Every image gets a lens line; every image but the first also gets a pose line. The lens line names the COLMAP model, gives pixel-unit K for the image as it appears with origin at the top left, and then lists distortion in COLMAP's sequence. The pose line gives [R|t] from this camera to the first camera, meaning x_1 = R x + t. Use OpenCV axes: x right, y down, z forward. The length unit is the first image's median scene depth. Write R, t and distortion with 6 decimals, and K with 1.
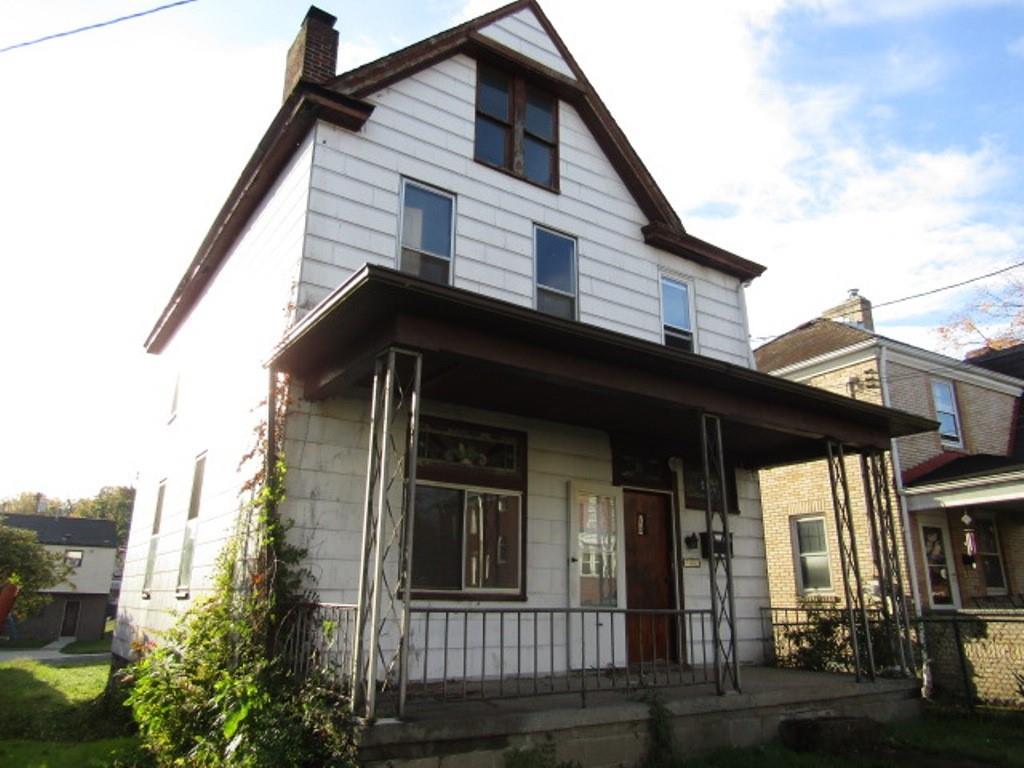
lens RADIAL K [[725.1, 0, 505.5], [0, 725.1, 383.4], [0, 0, 1]] dist [-0.021089, 0.011015]
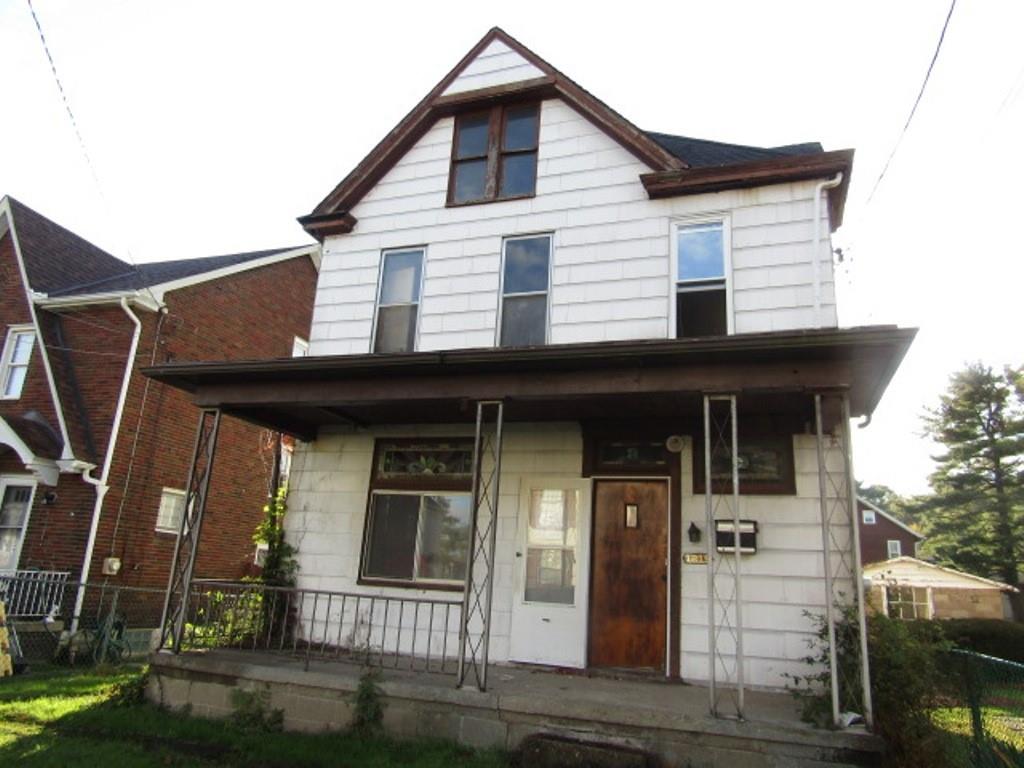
lens RADIAL K [[725.1, 0, 503.6], [0, 725.1, 378.9], [0, 0, 1]] dist [-0.021089, 0.011015]
pose [[0.596414, -0.197570, -0.777982, 0.973635], [0.181084, 0.977366, -0.109382, 0.114778], [0.781984, -0.075643, 0.618691, 0.389182]]
